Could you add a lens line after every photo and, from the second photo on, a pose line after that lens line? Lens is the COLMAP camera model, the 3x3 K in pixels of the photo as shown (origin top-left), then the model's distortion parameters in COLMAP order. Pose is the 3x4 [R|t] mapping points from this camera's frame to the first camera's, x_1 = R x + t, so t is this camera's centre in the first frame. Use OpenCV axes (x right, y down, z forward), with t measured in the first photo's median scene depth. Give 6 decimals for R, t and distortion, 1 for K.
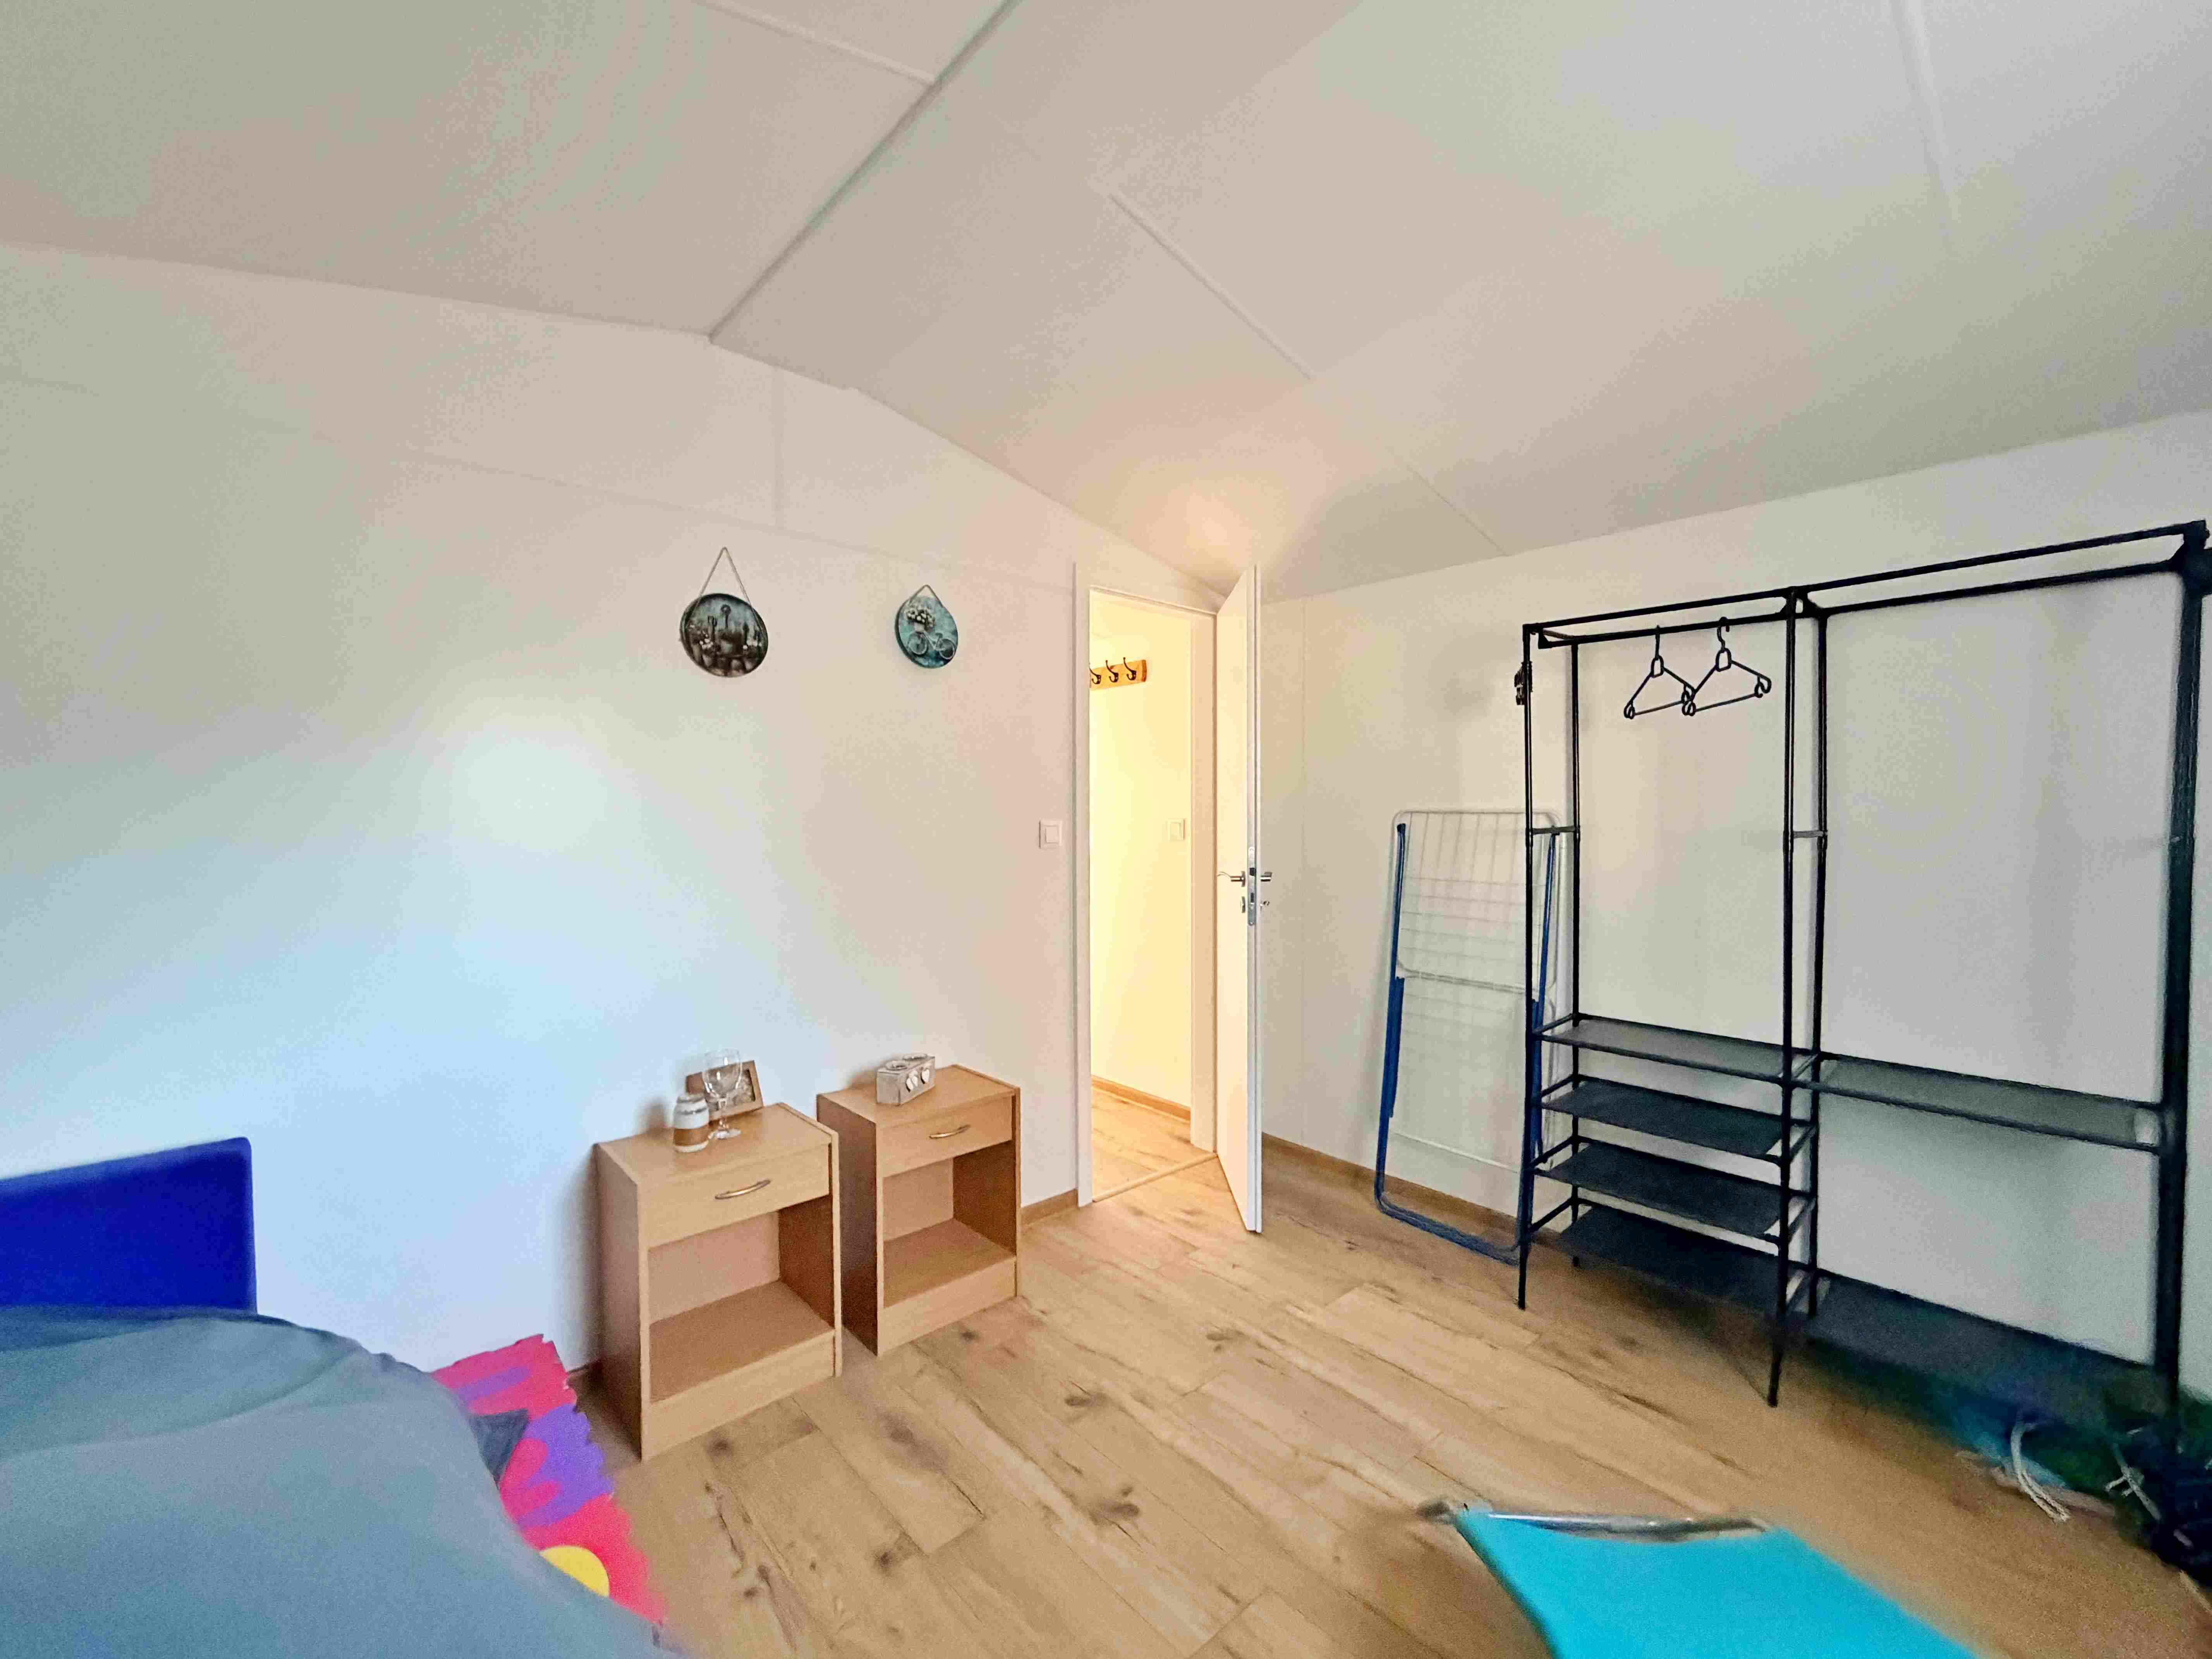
lens RADIAL K [[898.1, 0, 1094.4], [0, 898.1, 828.3], [0, 0, 1]] dist [-0.001536, 0.000802]
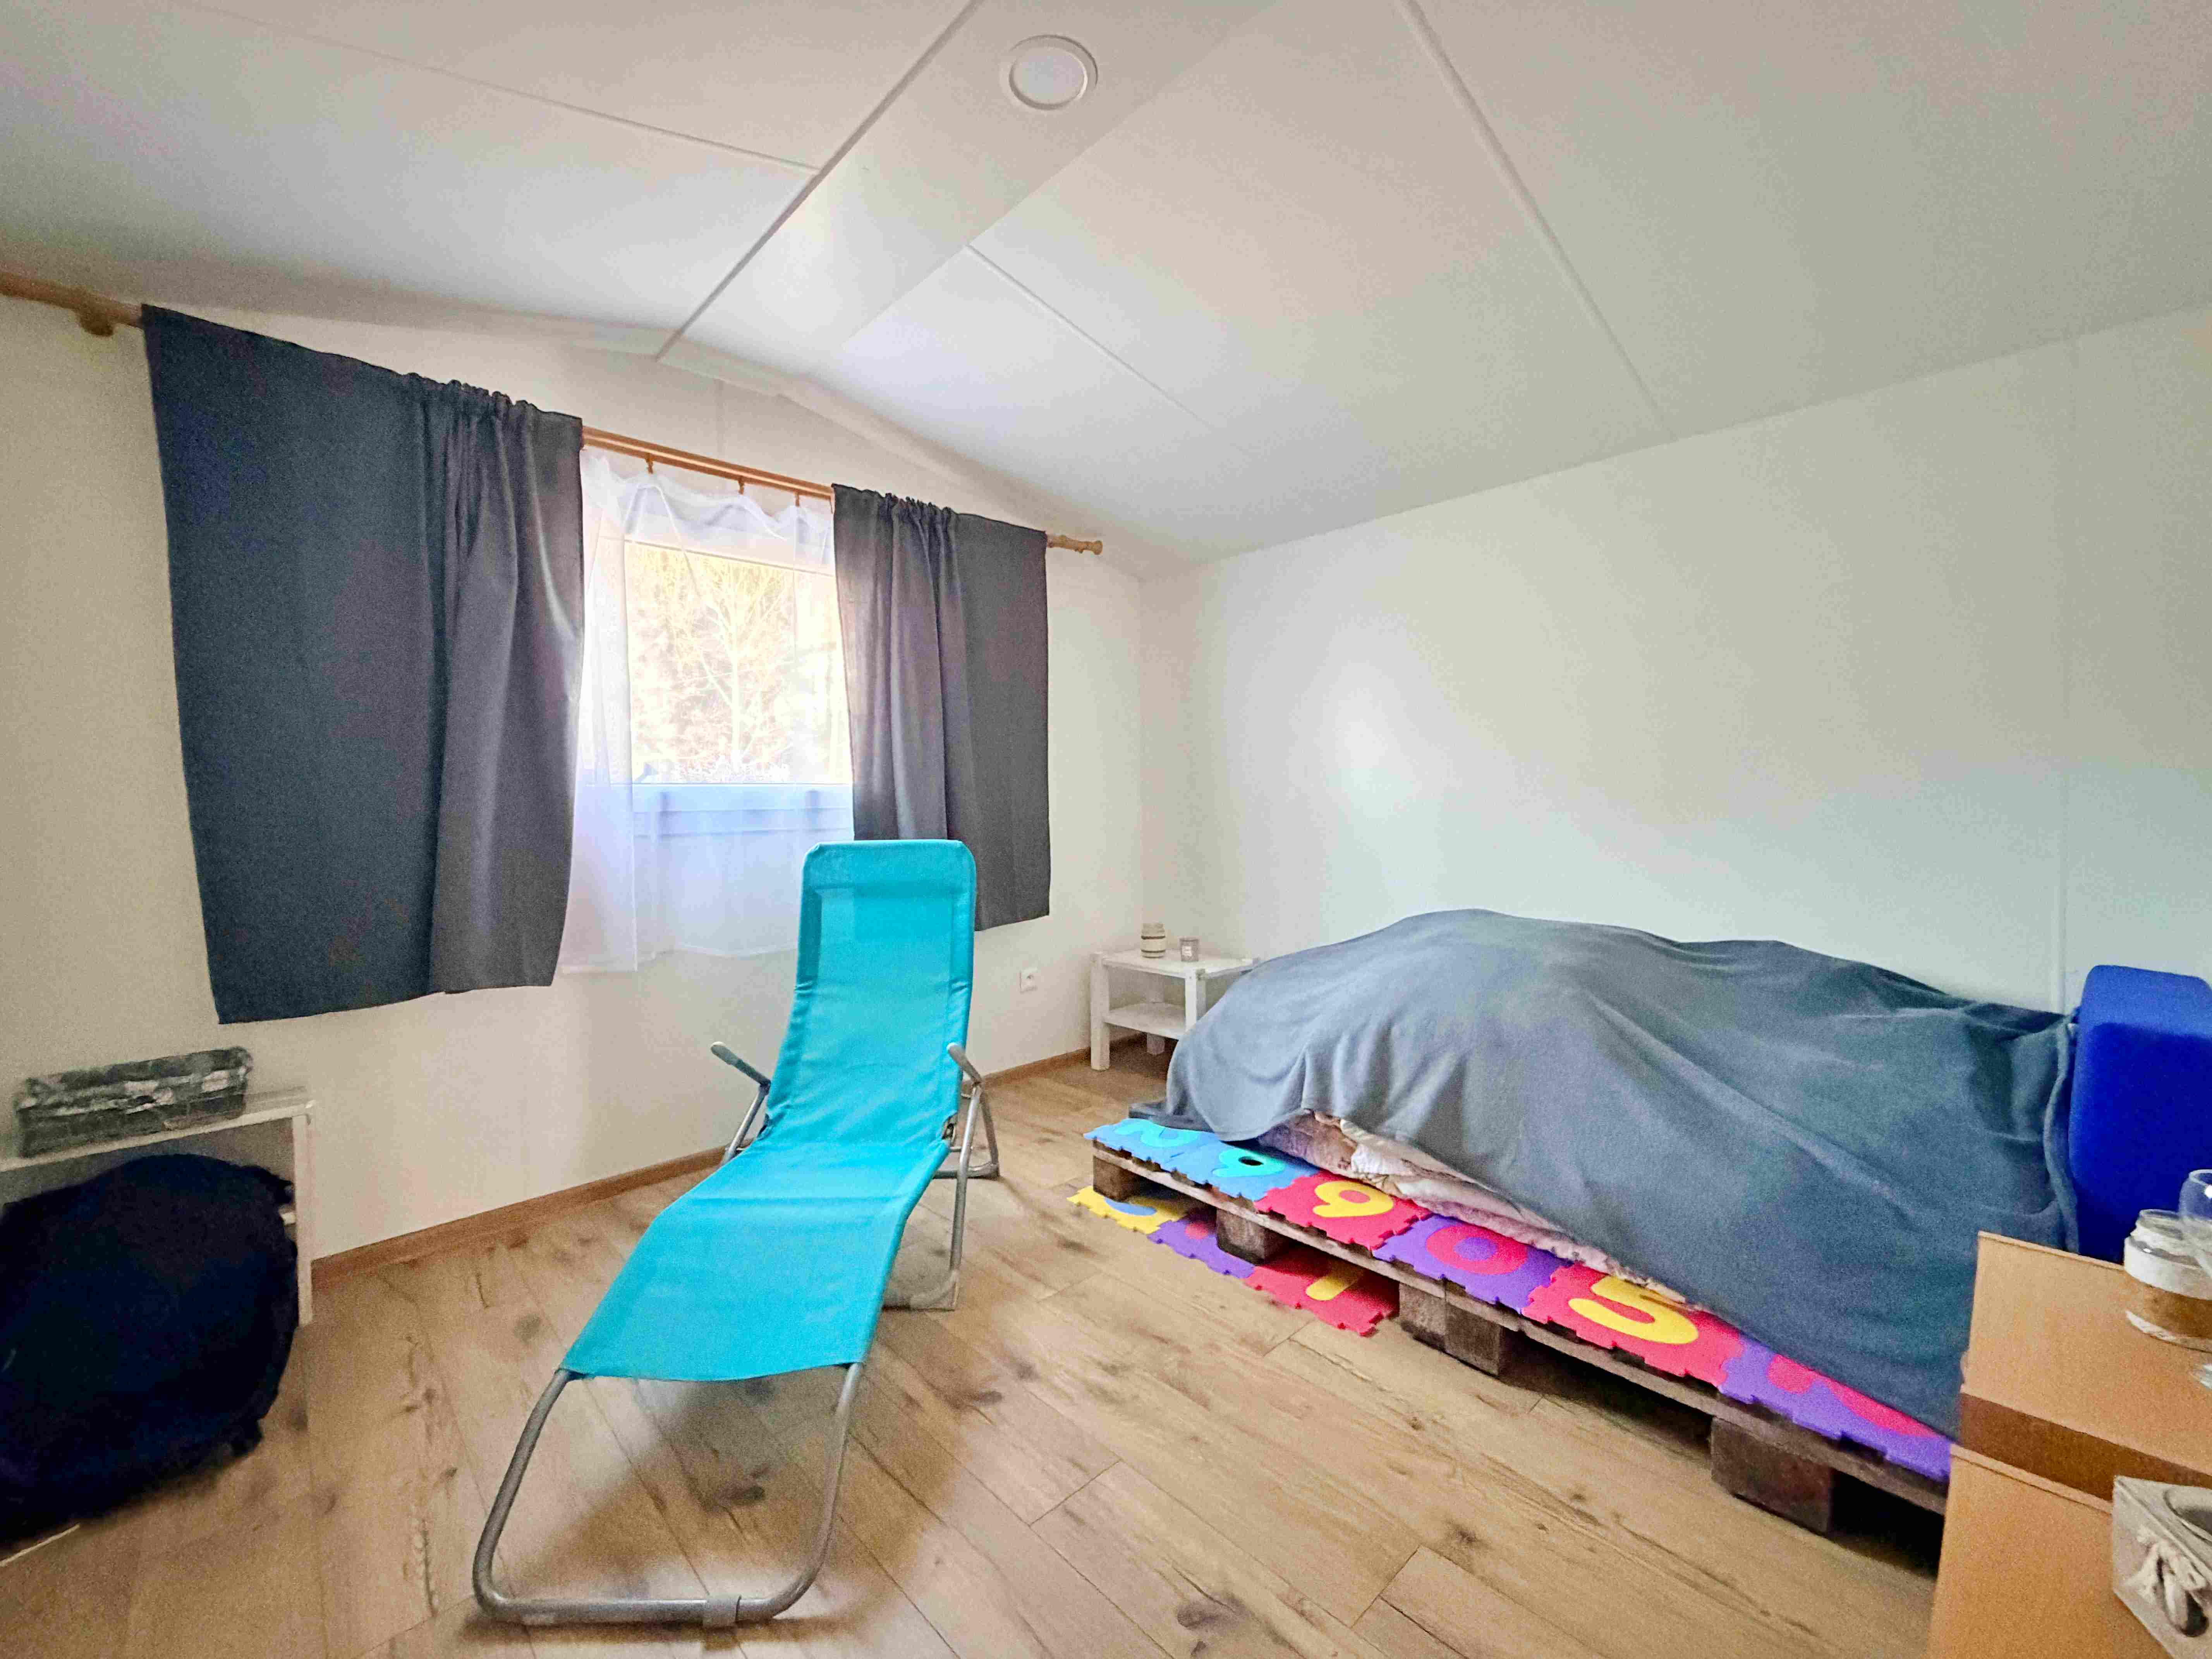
lens RADIAL K [[898.1, 0, 1094.4], [0, 898.1, 828.3], [0, 0, 1]] dist [-0.001536, 0.000802]
pose [[-0.999434, 0.024261, -0.023314, 0.091530], [0.023059, 0.998456, 0.050529, 0.058380], [0.024504, 0.049962, -0.998450, 1.298642]]
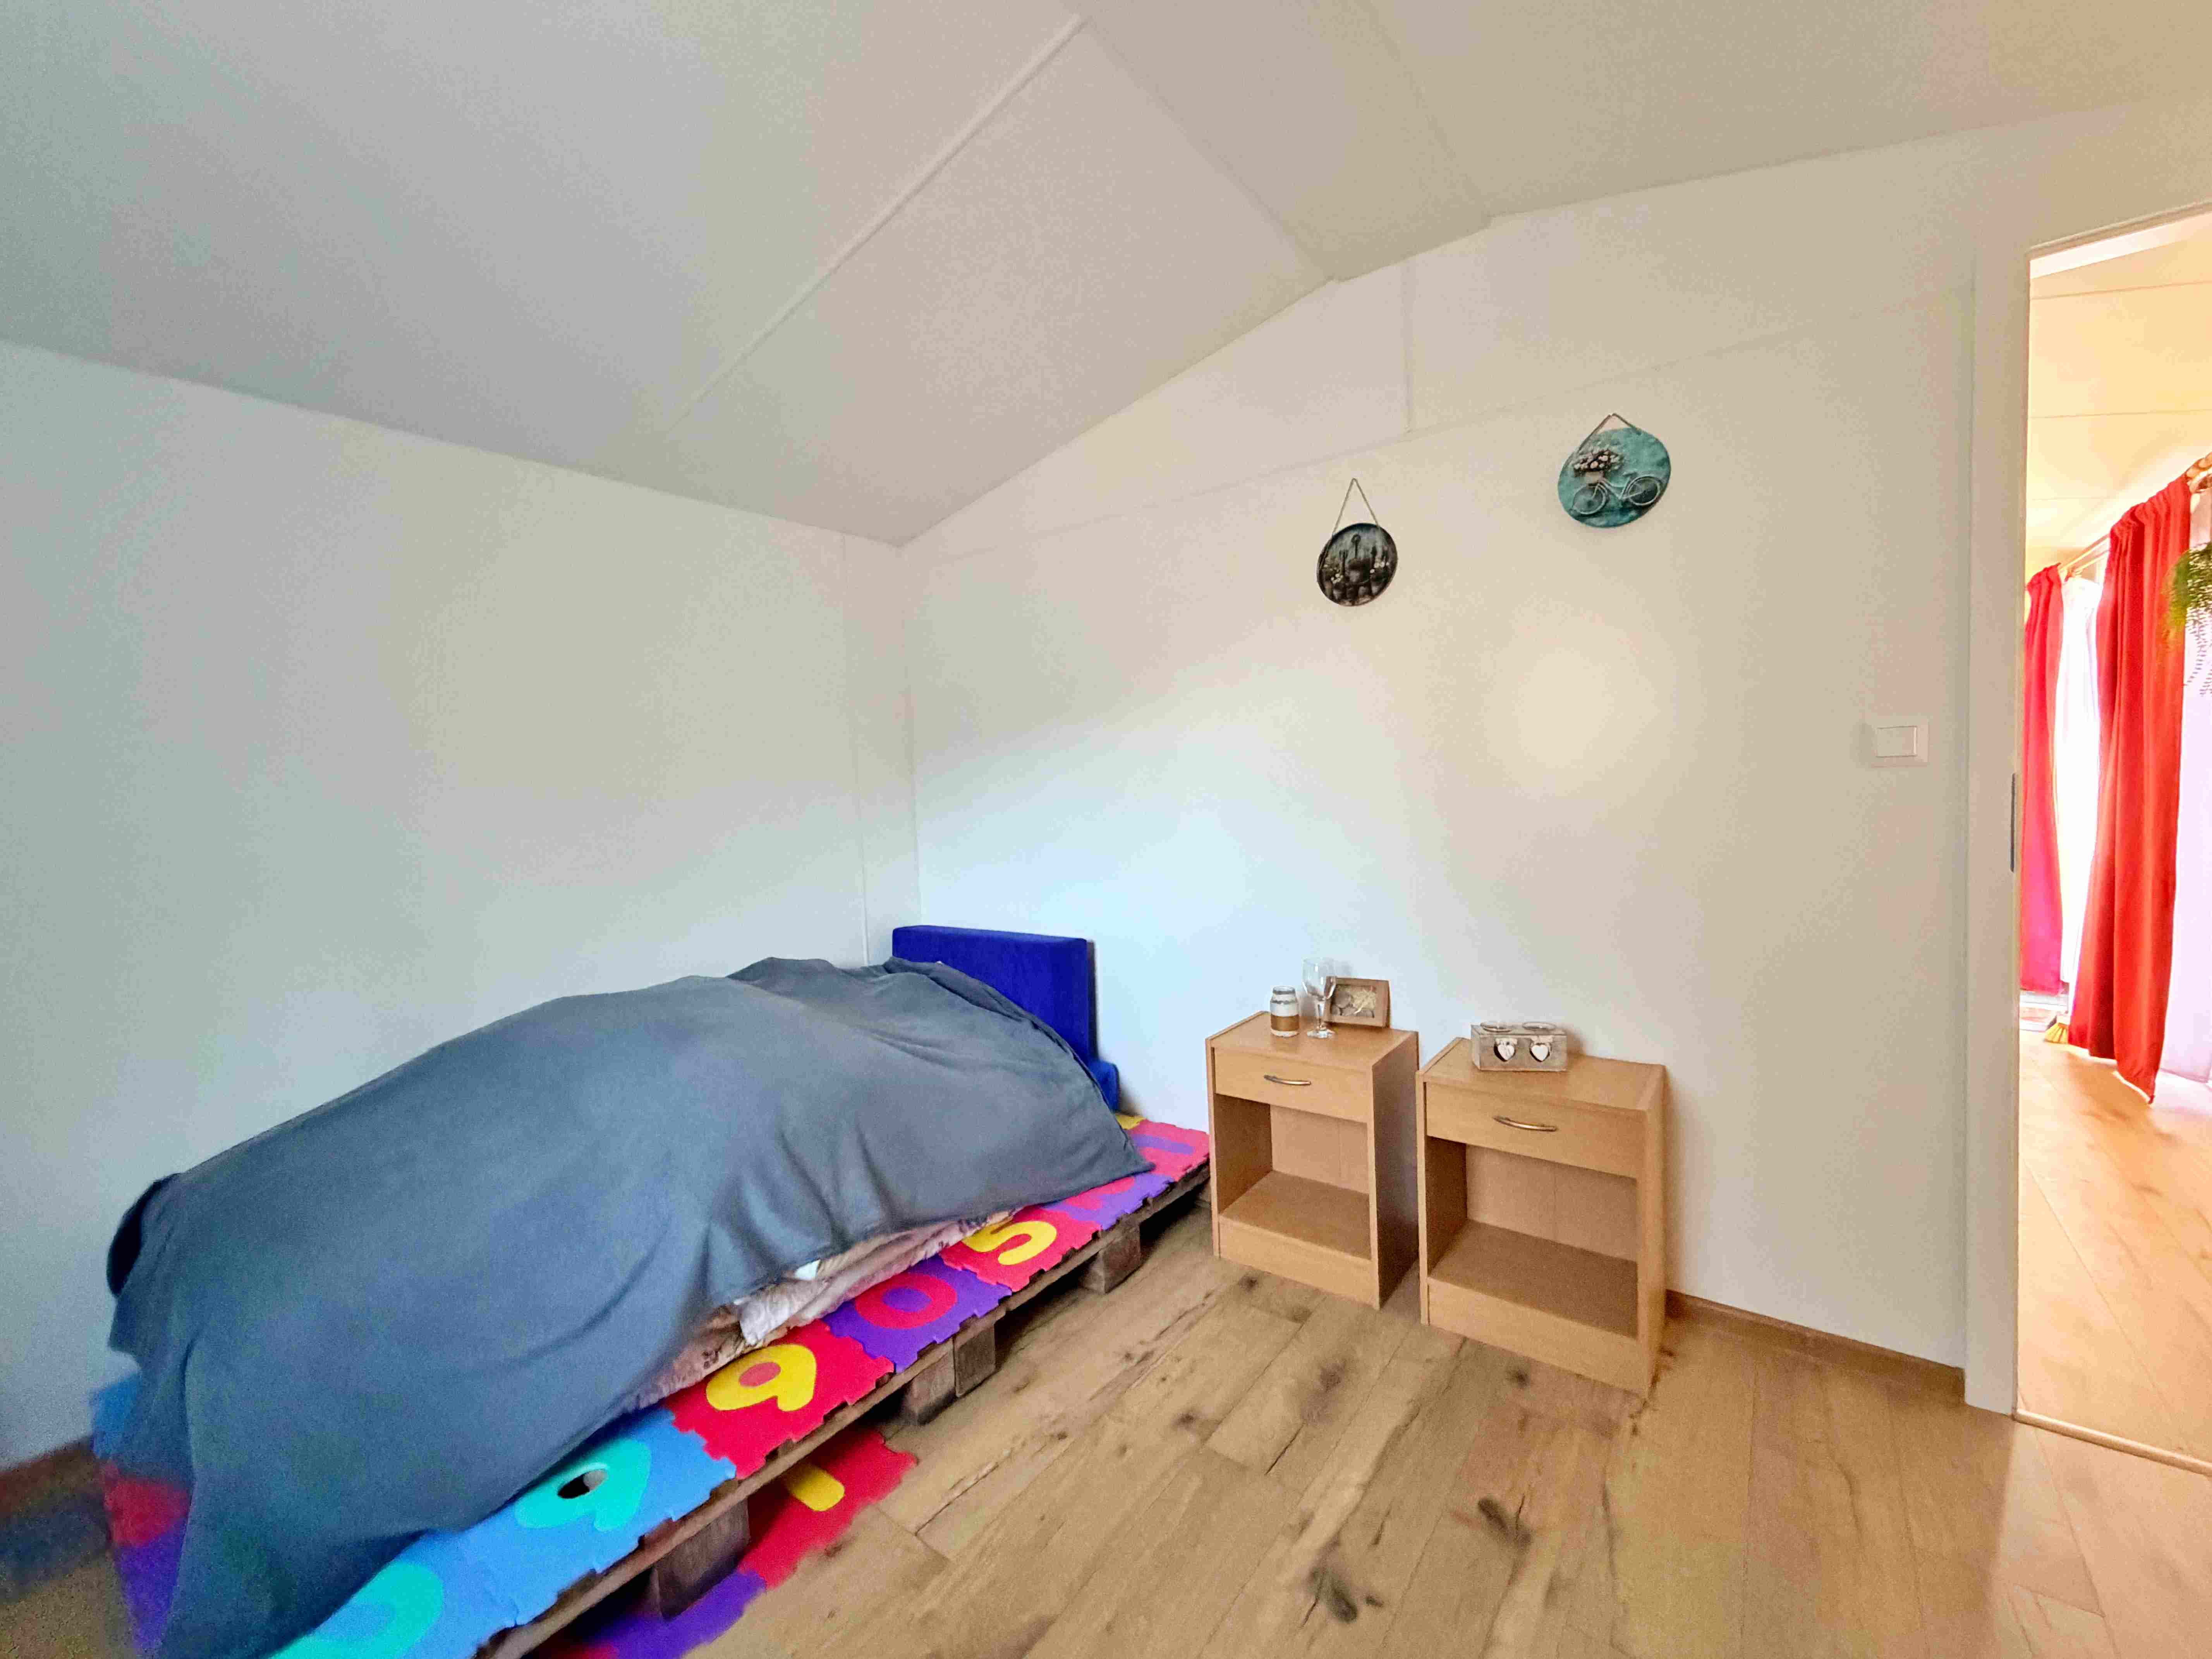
lens RADIAL K [[898.1, 0, 1094.4], [0, 898.1, 828.3], [0, 0, 1]] dist [-0.001536, 0.000802]
pose [[0.187929, 0.048748, -0.980972, 0.559927], [0.023911, 0.998244, 0.054187, 0.023829], [0.981892, -0.033639, 0.186433, 0.505863]]
